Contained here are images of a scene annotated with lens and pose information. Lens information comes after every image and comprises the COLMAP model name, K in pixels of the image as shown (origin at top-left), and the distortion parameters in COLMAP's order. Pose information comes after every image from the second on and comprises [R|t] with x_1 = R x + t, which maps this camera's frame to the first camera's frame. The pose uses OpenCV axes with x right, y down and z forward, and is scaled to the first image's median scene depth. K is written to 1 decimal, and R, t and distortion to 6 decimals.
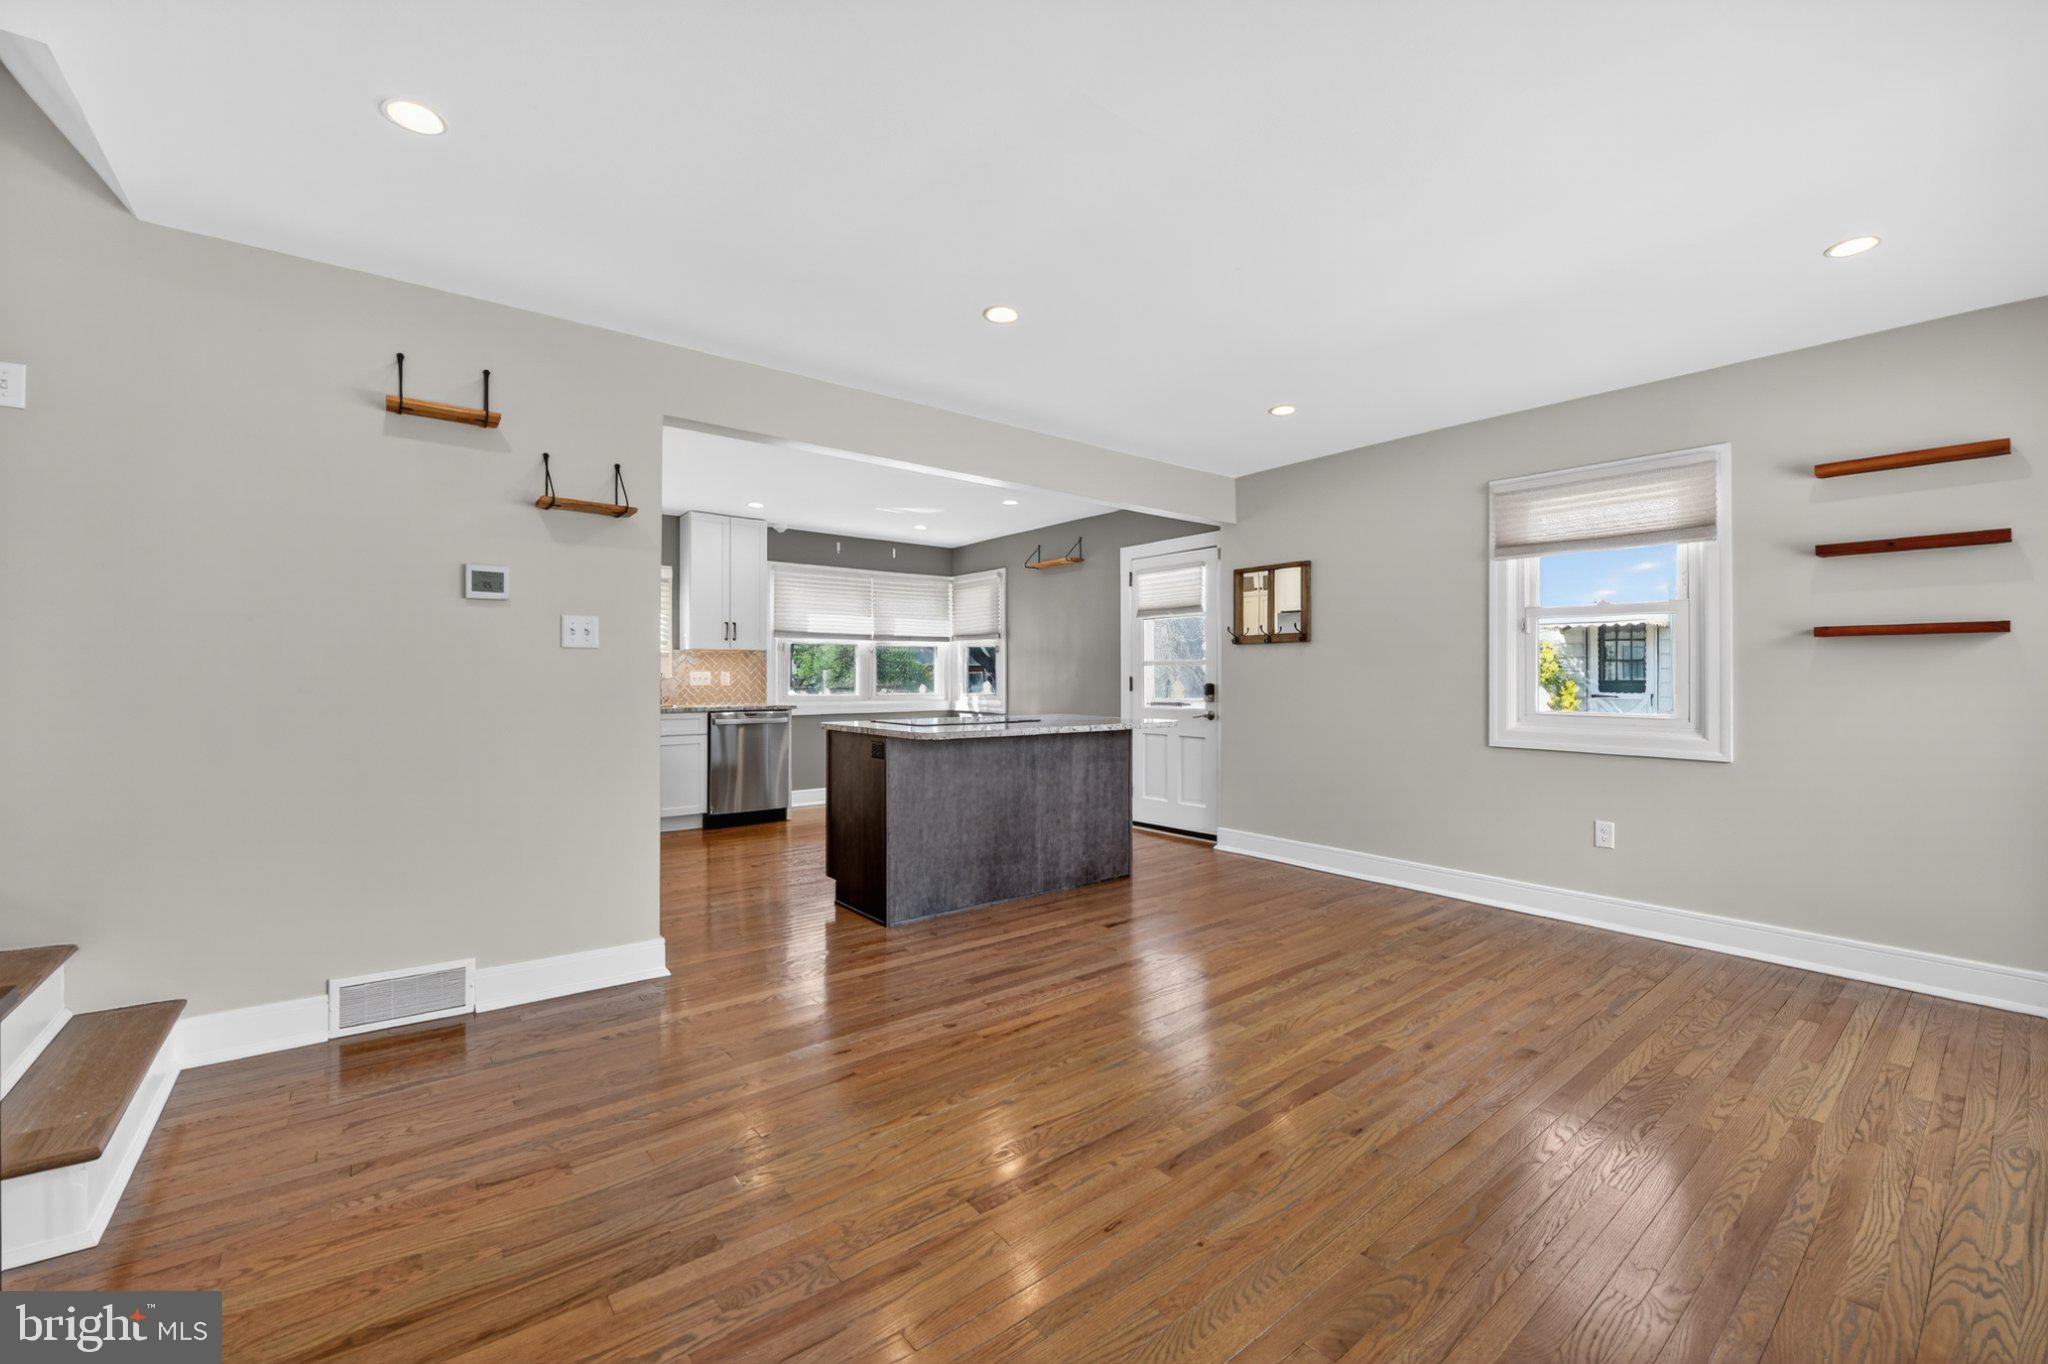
lens RADIAL K [[823.0, 0, 1027.2], [0, 823.0, 675.8], [0, 0, 1]] dist [-0.015133, -0.000729]
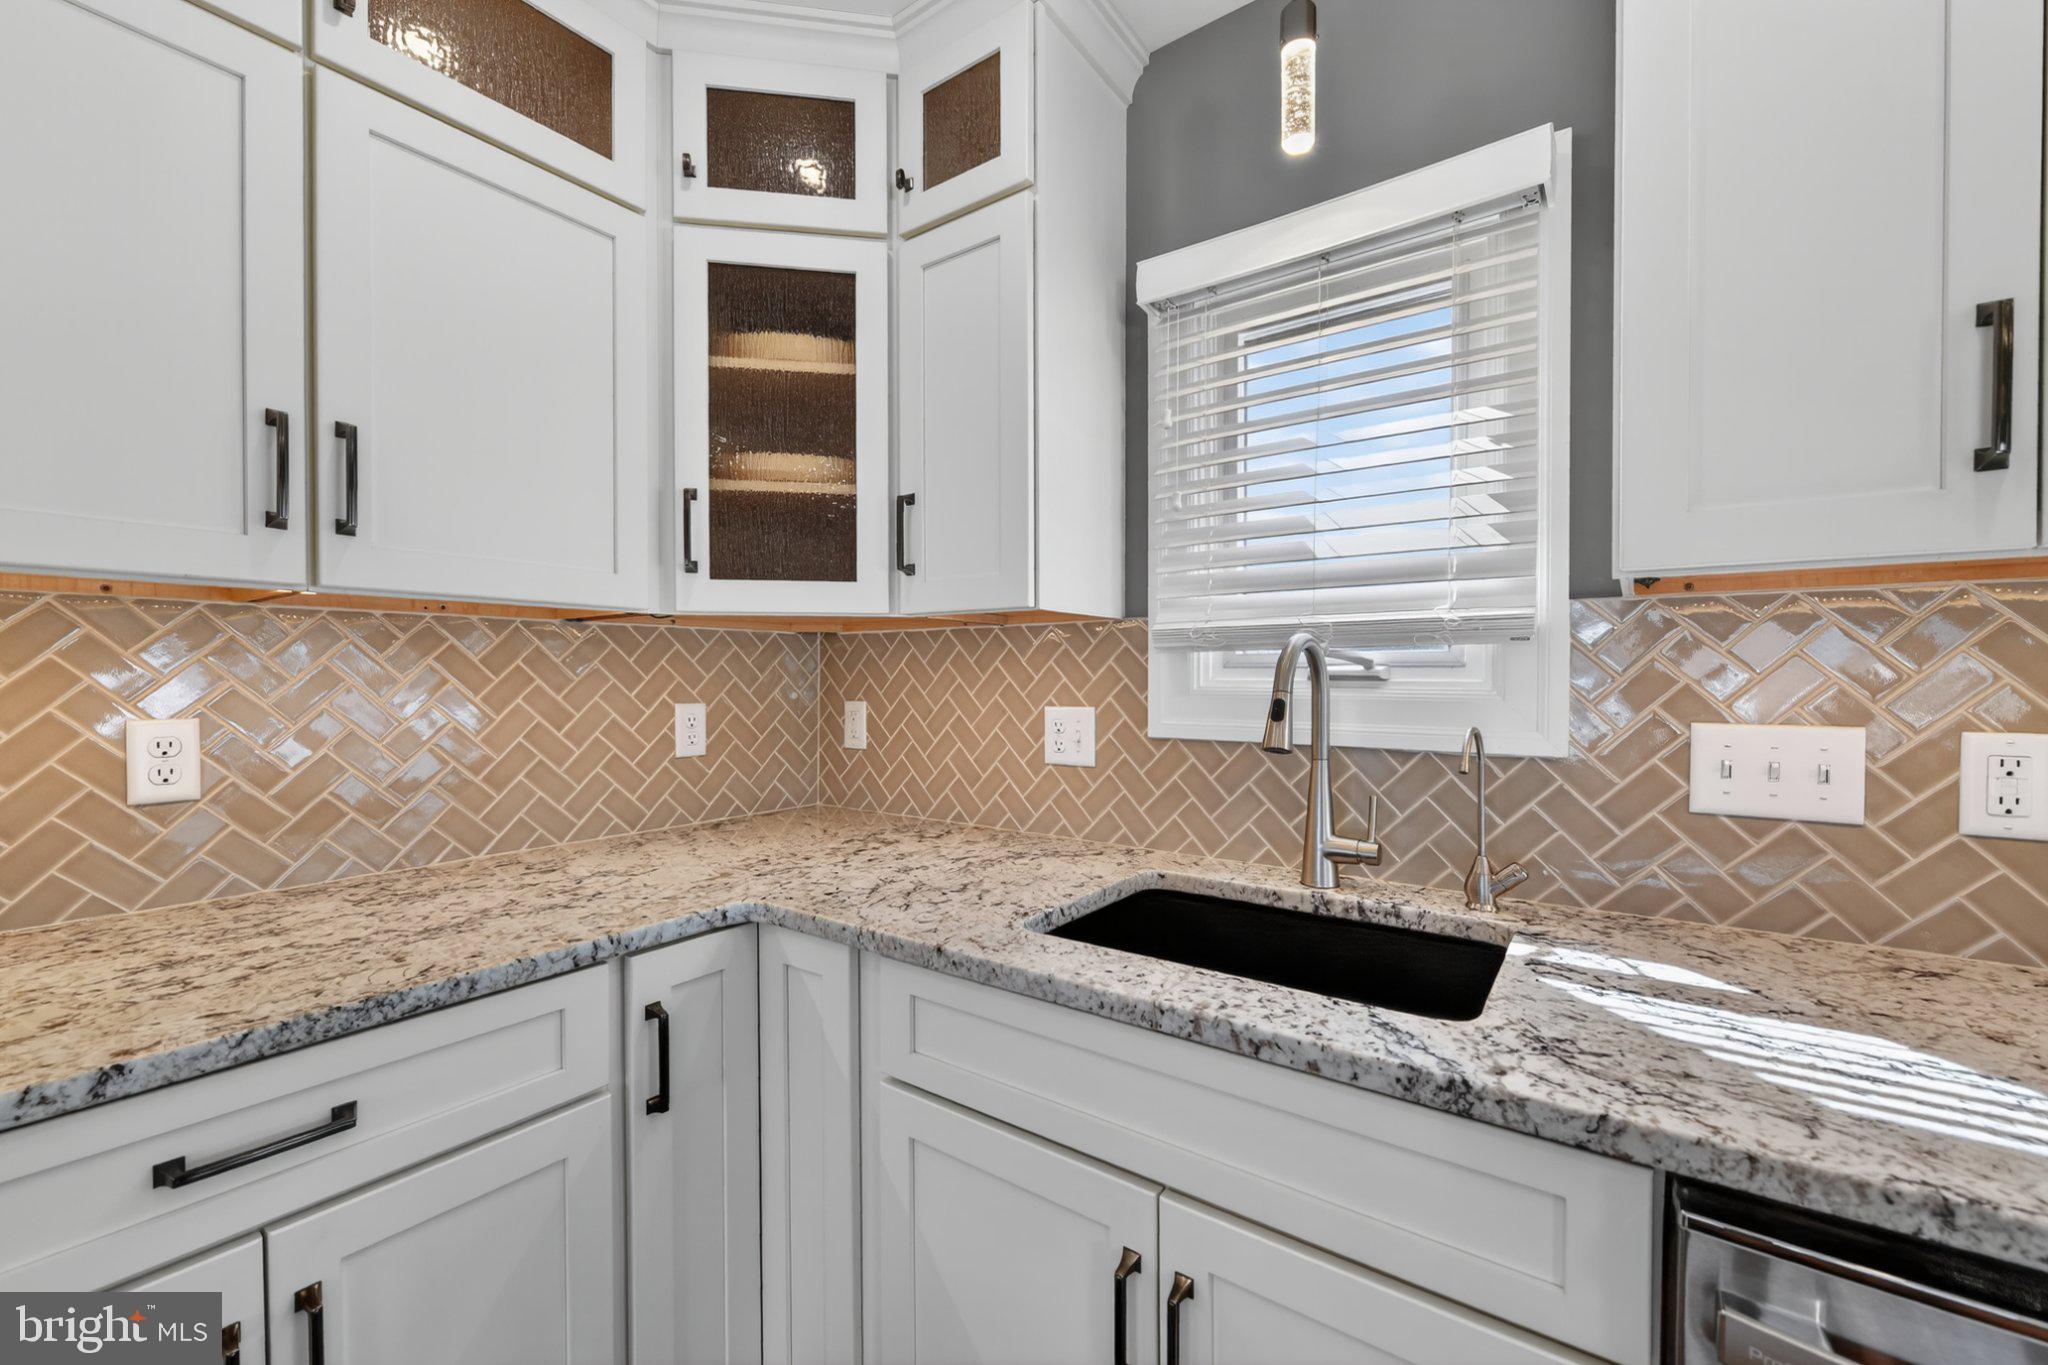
lens RADIAL K [[824.1, 0, 1031.9], [0, 824.1, 692.0], [0, 0, 1]] dist [-0.002136, -0.000582]
pose [[0.274037, 0.016344, -0.961580, -0.498414], [0.002501, 0.999840, 0.017707, -0.025646], [0.961716, -0.007257, 0.273952, 1.425864]]
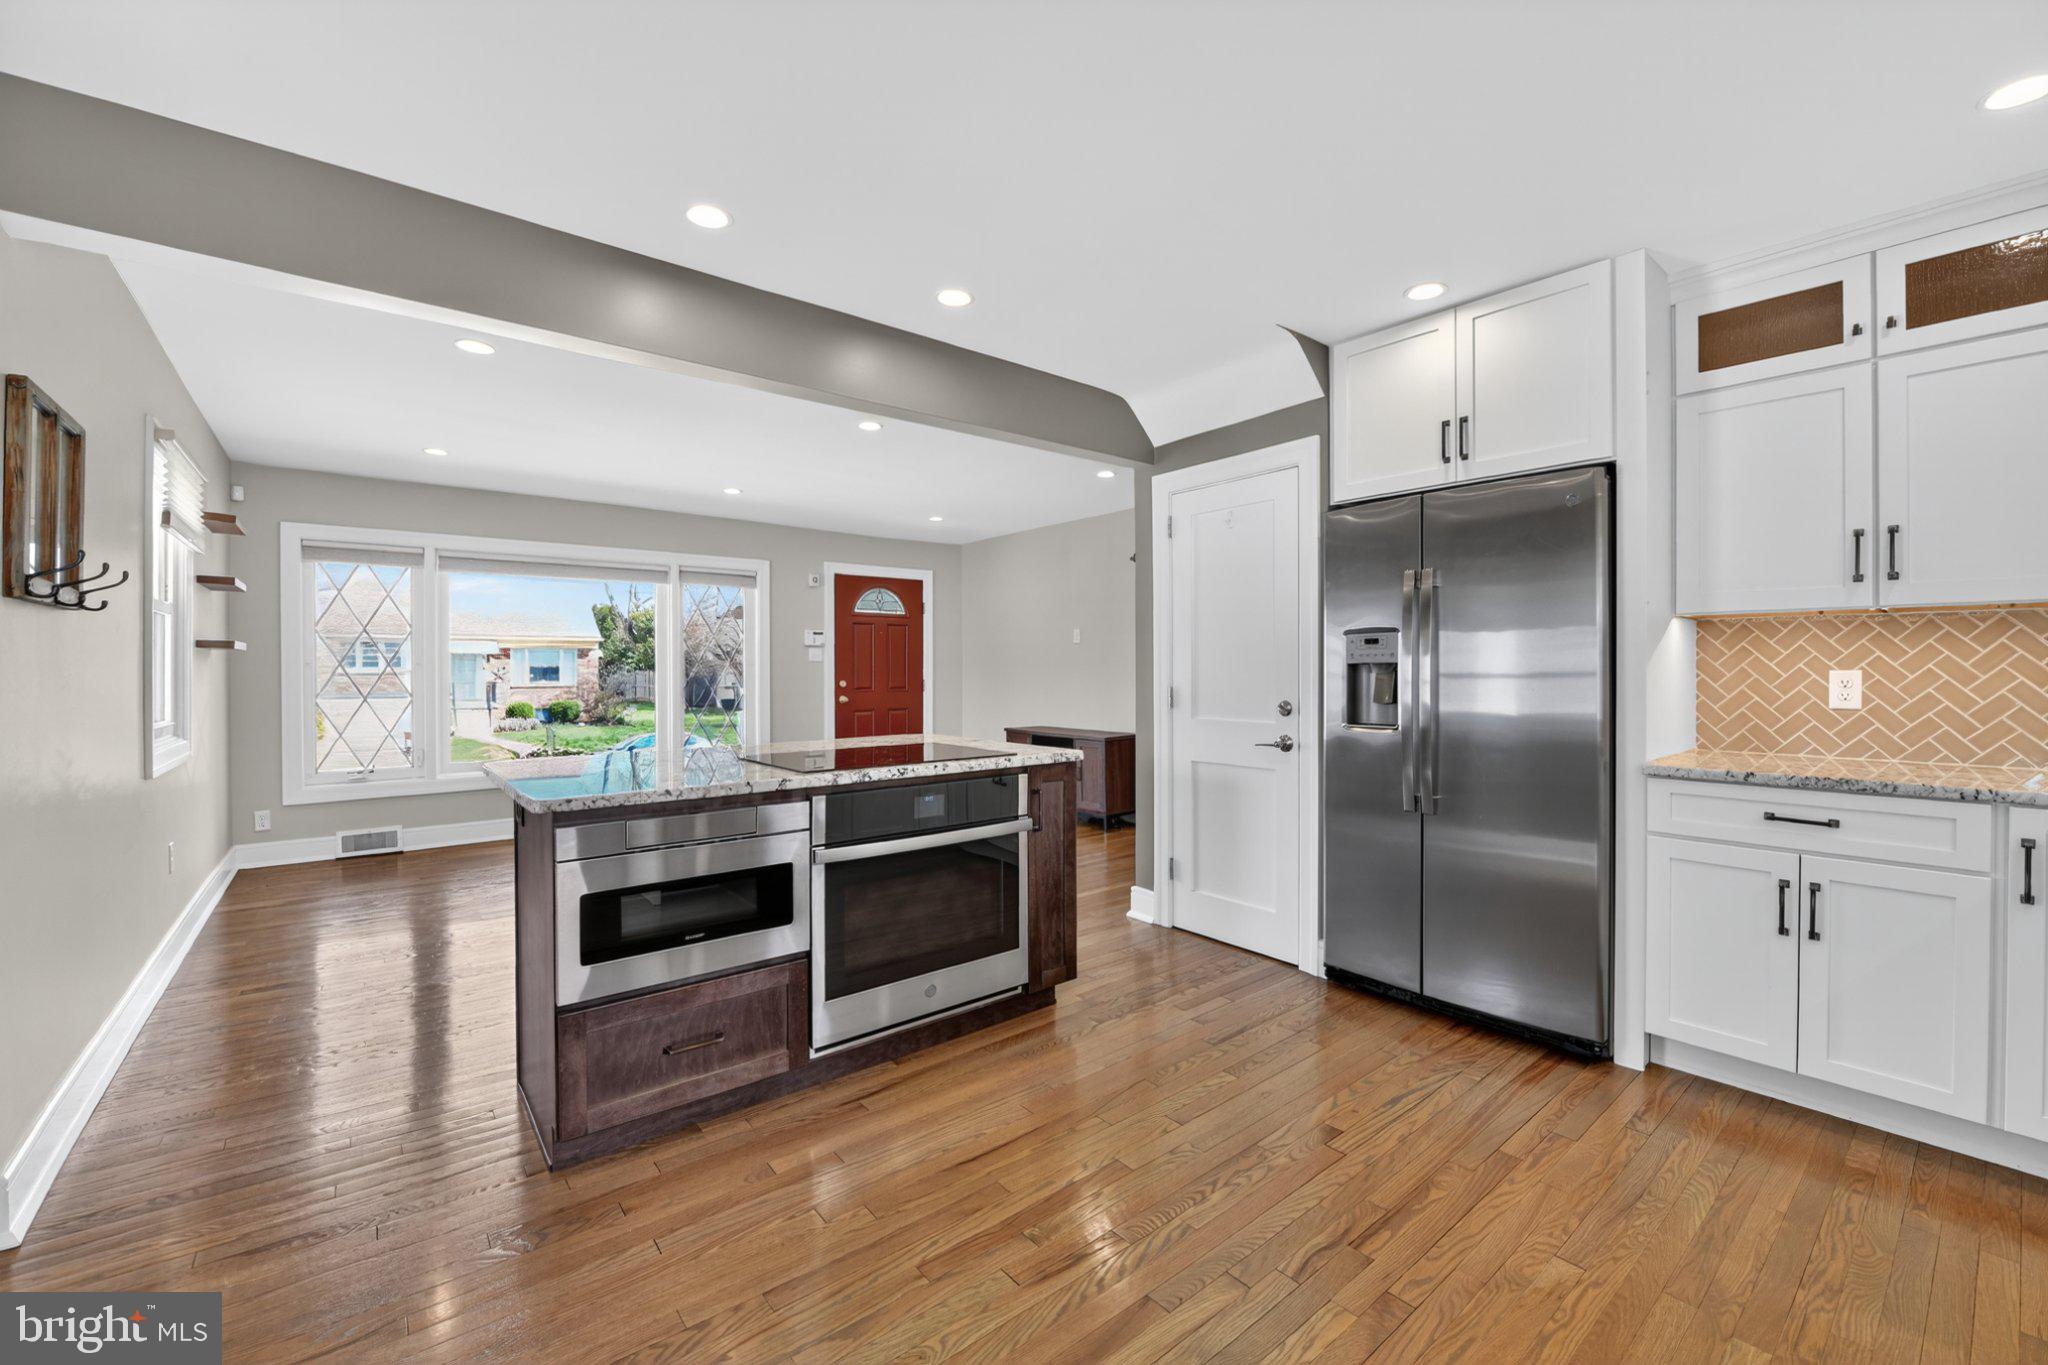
lens RADIAL K [[827.9, 0, 1023.0], [0, 827.9, 671.9], [0, 0, 1]] dist [-0.014687, -0.000138]
pose [[-0.999965, 0.000029, -0.008311, -0.215604], [0.000007, 0.999996, 0.002646, -0.011162], [0.008311, 0.002646, -0.999962, 1.846851]]
